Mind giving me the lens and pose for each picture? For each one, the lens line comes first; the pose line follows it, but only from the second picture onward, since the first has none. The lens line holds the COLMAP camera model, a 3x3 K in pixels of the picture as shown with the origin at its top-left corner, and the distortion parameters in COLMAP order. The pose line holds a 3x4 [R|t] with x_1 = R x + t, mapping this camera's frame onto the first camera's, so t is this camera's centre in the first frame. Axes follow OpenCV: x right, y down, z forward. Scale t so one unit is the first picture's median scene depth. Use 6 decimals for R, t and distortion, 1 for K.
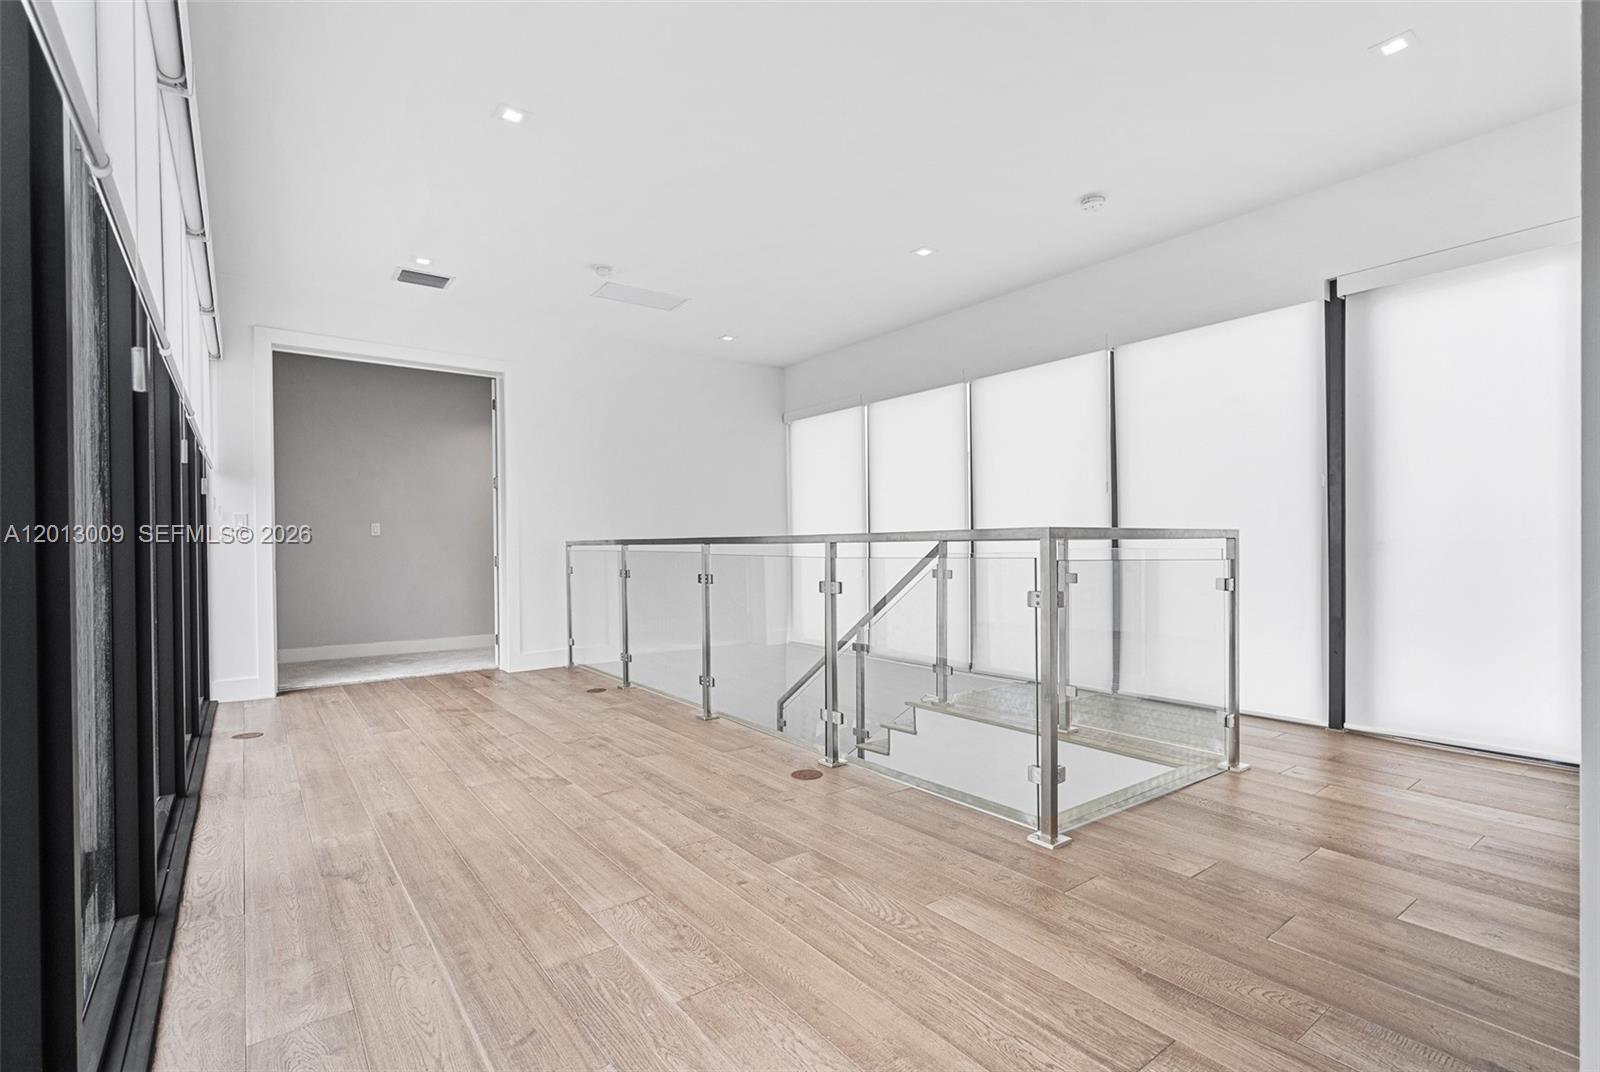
lens RADIAL K [[735.1, 0, 806.3], [0, 735.1, 563.2], [0, 0, 1]] dist [-0.003122, 0.001790]
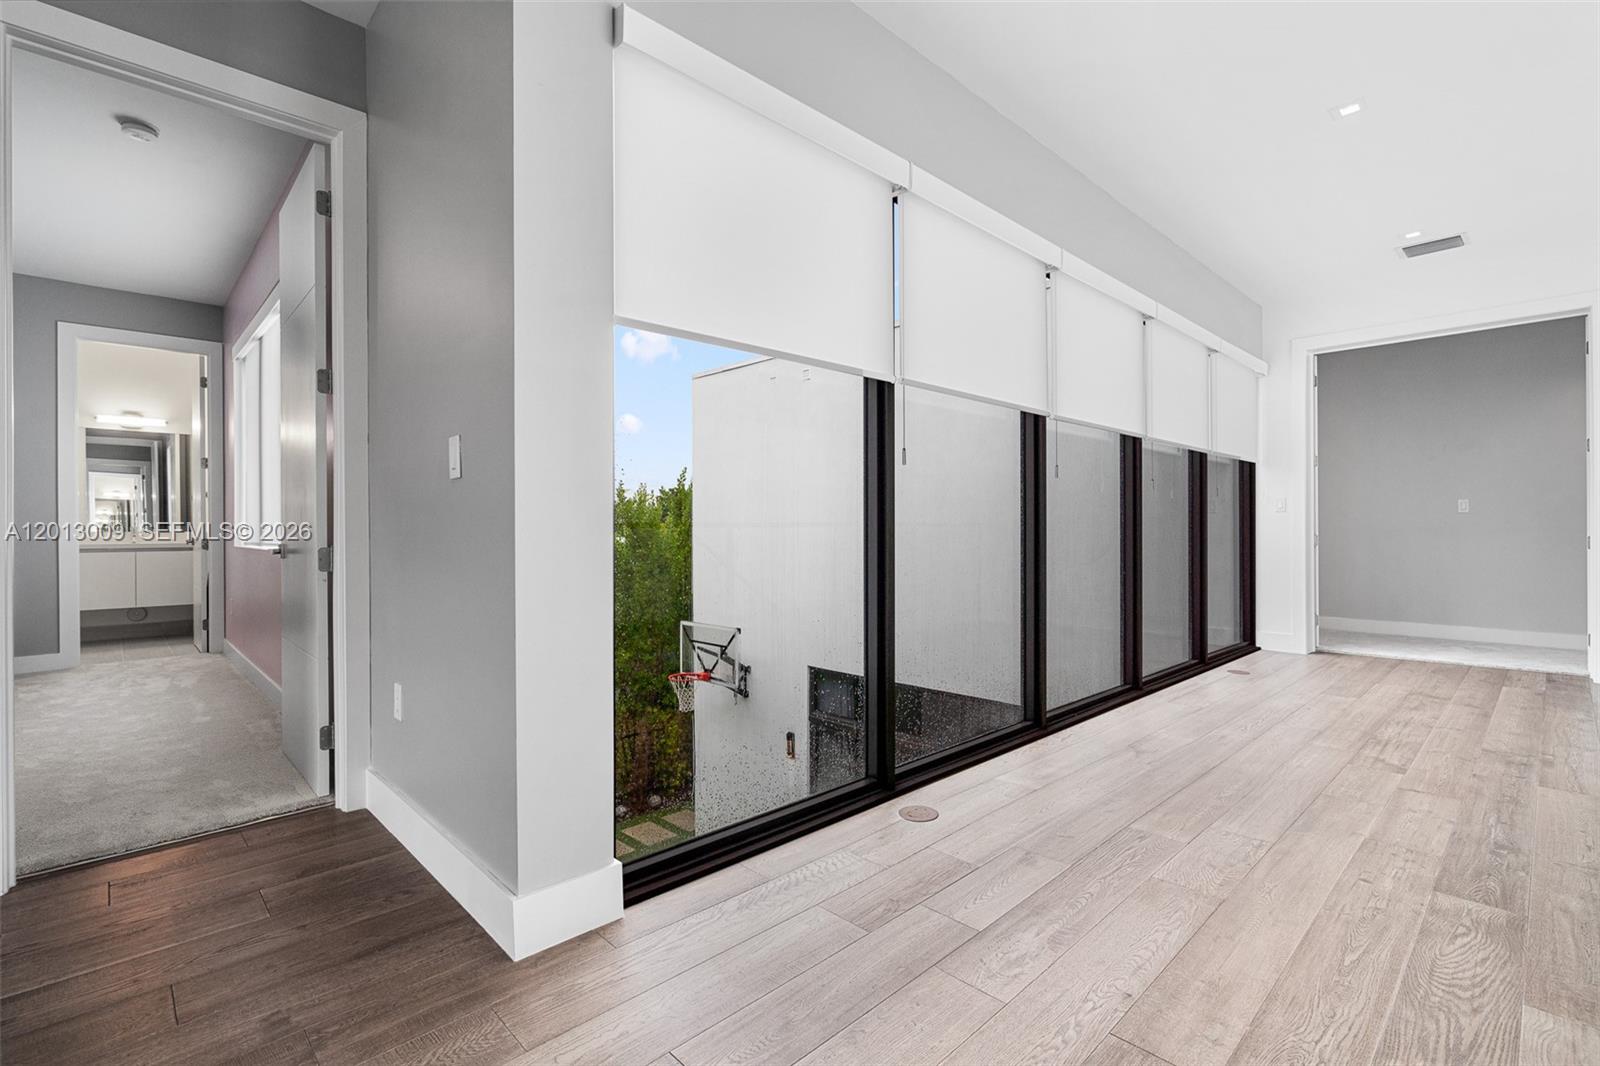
lens RADIAL K [[735.1, 0, 803.0], [0, 735.1, 525.6], [0, 0, 1]] dist [-0.003122, 0.001790]
pose [[0.117082, -0.001405, -0.993121, 0.558345], [-0.021003, 0.999772, -0.003890, 0.000470], [0.992900, 0.021314, 0.117026, 0.123399]]
